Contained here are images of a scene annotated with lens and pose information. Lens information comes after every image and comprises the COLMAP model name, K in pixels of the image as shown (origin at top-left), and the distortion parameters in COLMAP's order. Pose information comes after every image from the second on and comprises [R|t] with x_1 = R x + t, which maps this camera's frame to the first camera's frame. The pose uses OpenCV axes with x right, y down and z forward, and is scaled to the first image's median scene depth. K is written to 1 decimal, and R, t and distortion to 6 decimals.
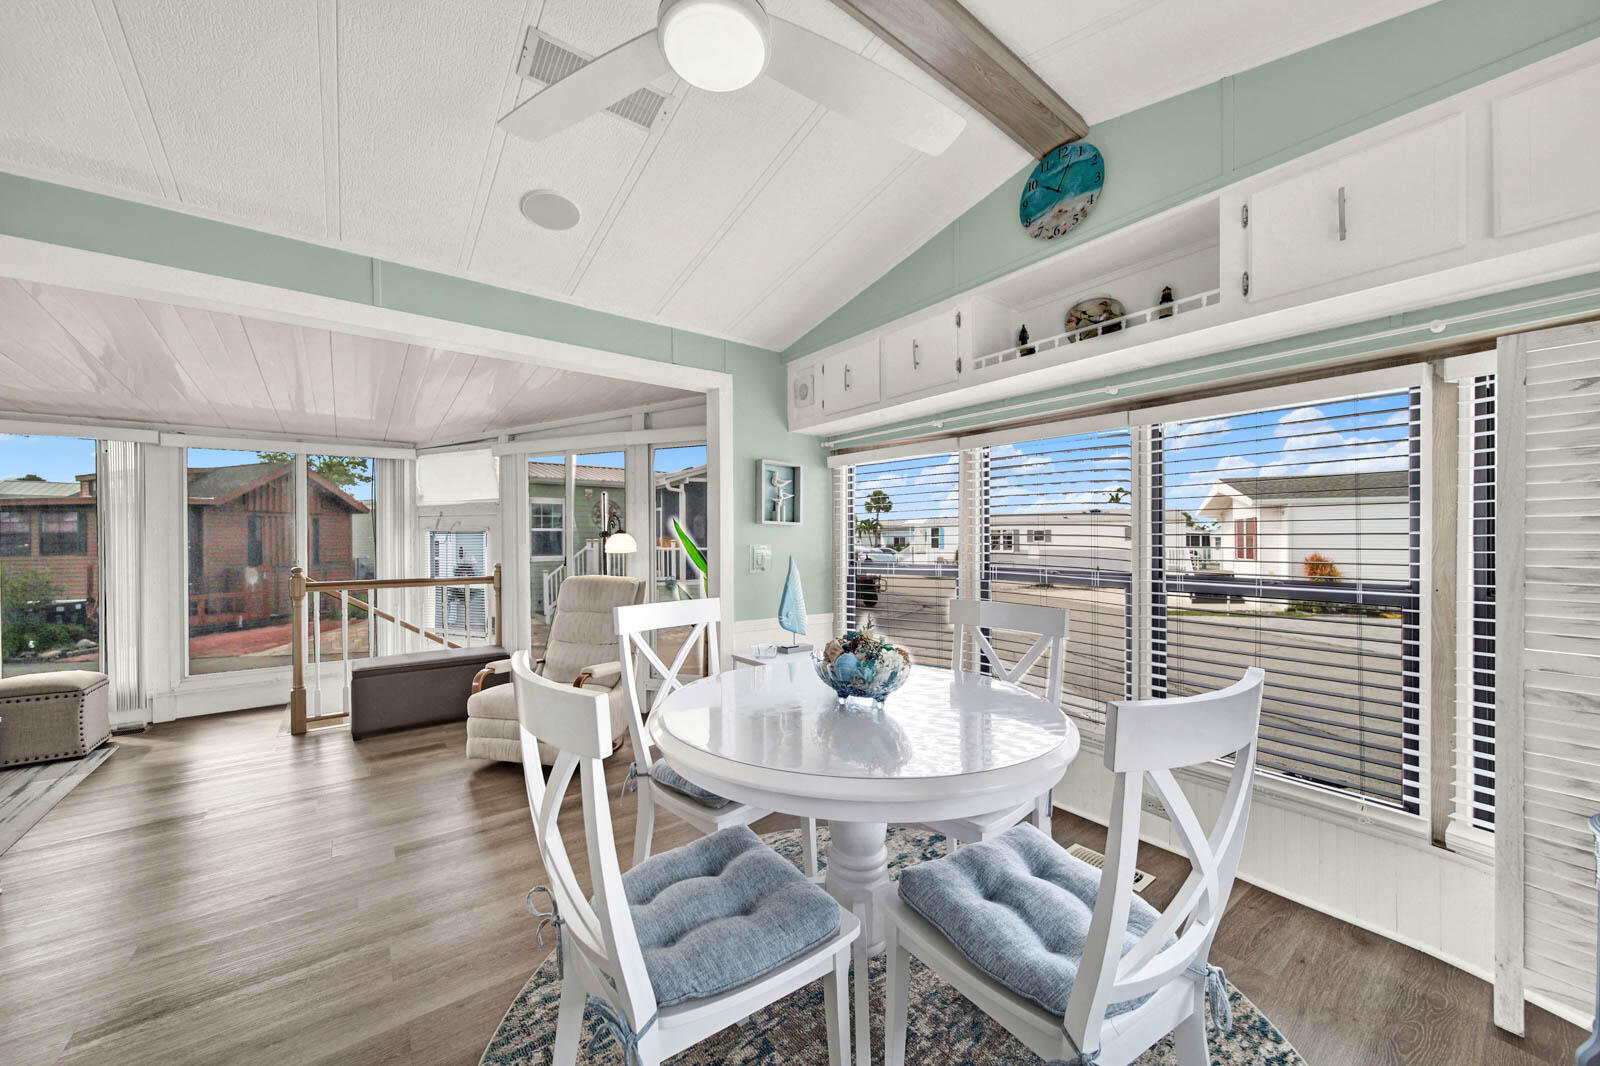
lens RADIAL K [[607.7, 0, 772.2], [0, 607.7, 537.0], [0, 0, 1]] dist [-0.006805, -0.000100]
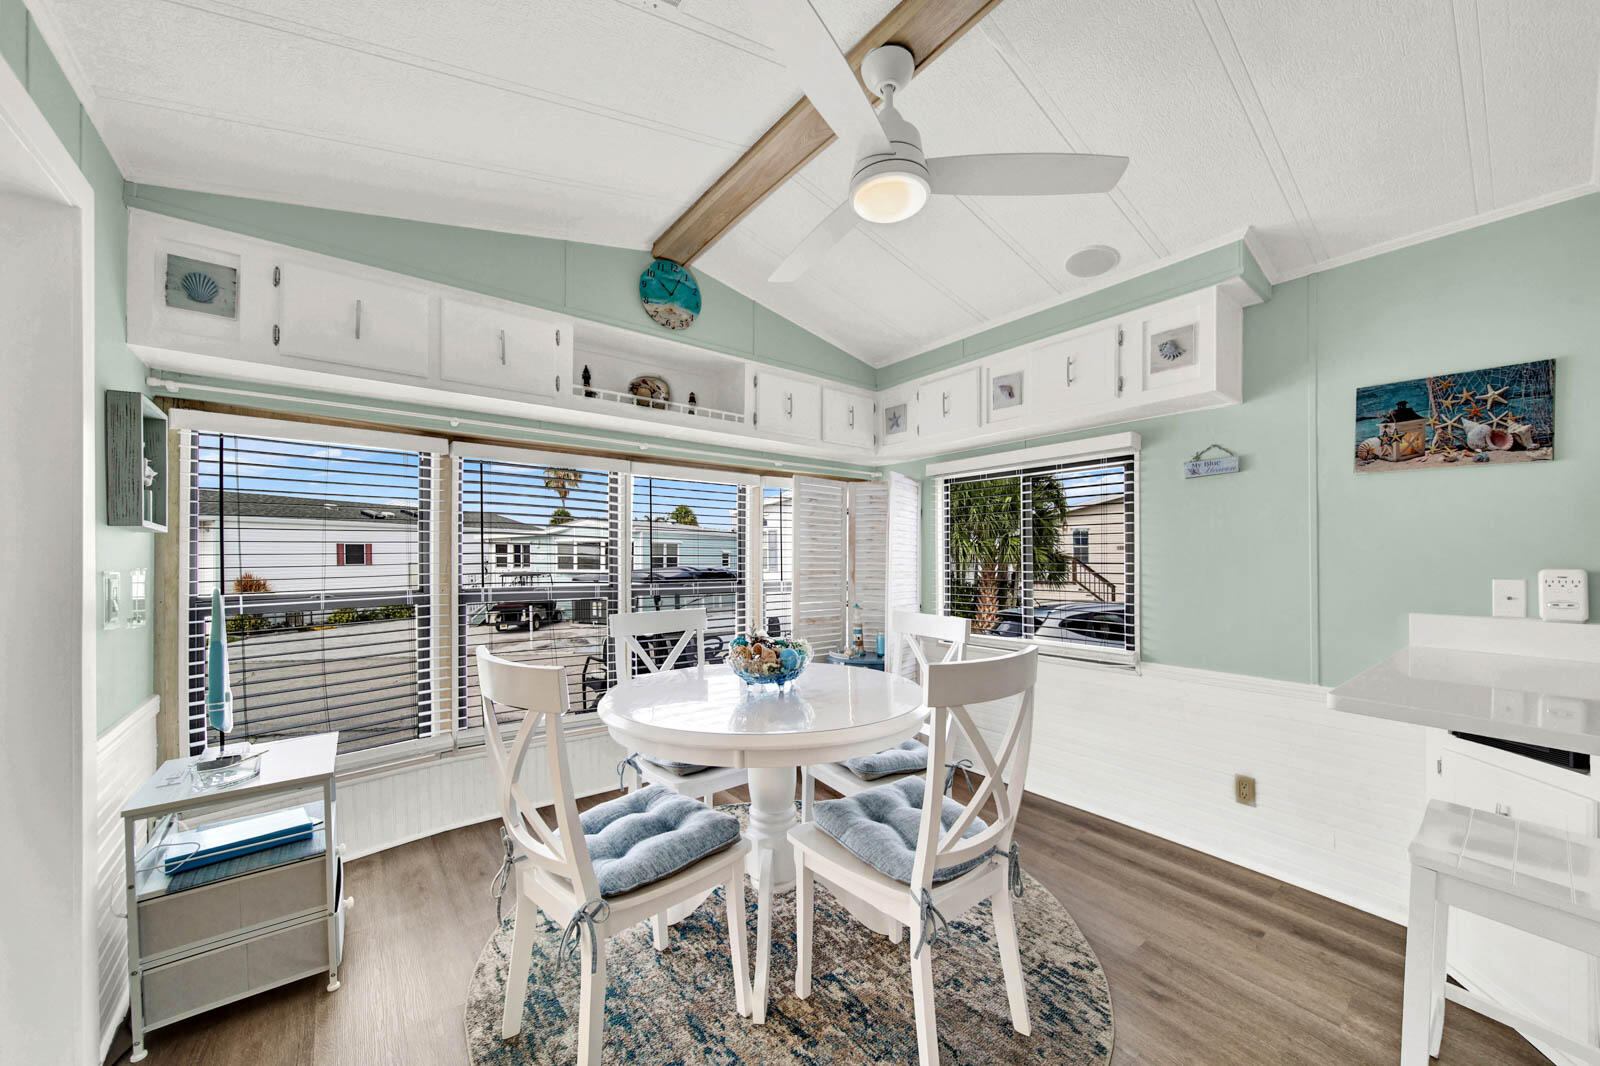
lens RADIAL K [[607.7, 0, 816.6], [0, 607.7, 566.5], [0, 0, 1]] dist [-0.006805, -0.000100]
pose [[-0.063704, -0.010812, 0.997910, -0.602191], [-0.006091, 0.999927, 0.010445, 0.003586], [-0.997950, -0.005413, -0.063765, 0.526701]]
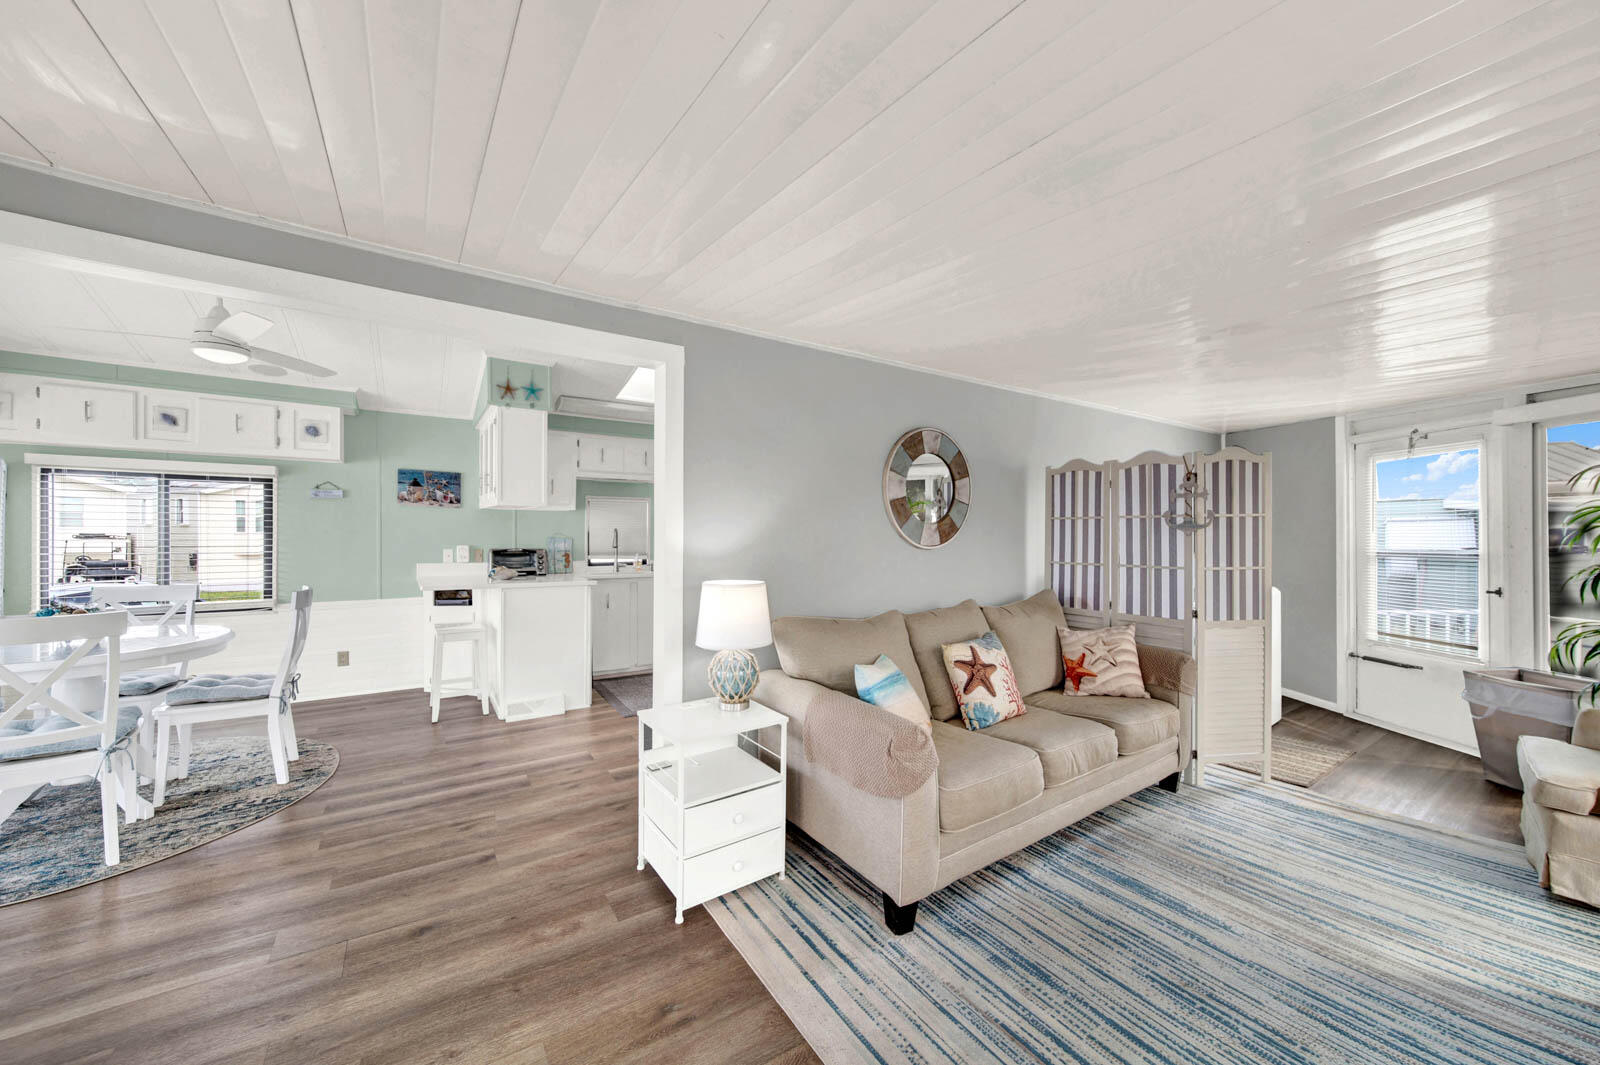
lens RADIAL K [[581.2, 0, 803.5], [0, 581.2, 514.7], [0, 0, 1]] dist [-0.001781, -0.001683]
pose [[-0.999646, -0.002535, 0.026491, -1.075605], [-0.003507, 0.999320, -0.036693, -0.021769], [-0.026380, -0.036773, -0.998975, 1.388807]]
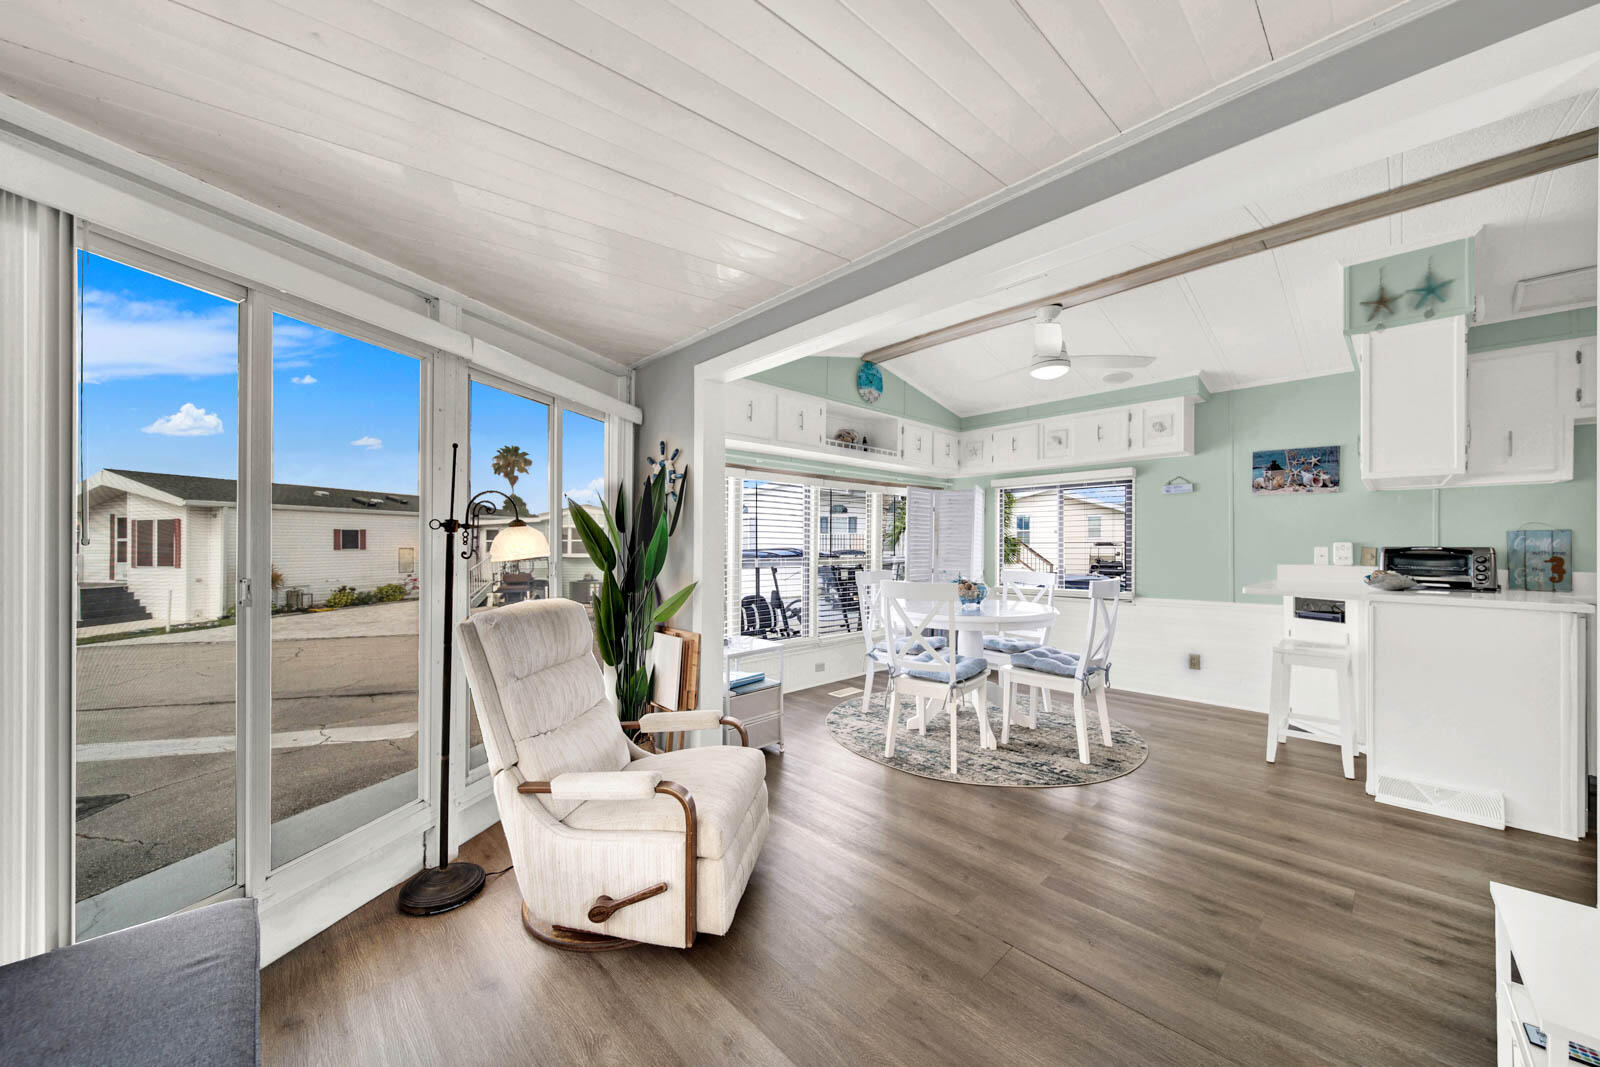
lens RADIAL K [[581.2, 0, 806.9], [0, 581.2, 548.7], [0, 0, 1]] dist [-0.001781, -0.001683]
pose [[-0.149095, -0.007621, 0.988794, -1.104603], [-0.002137, 0.999970, 0.007385, 0.014294], [-0.988821, -0.001012, -0.149106, 1.066045]]
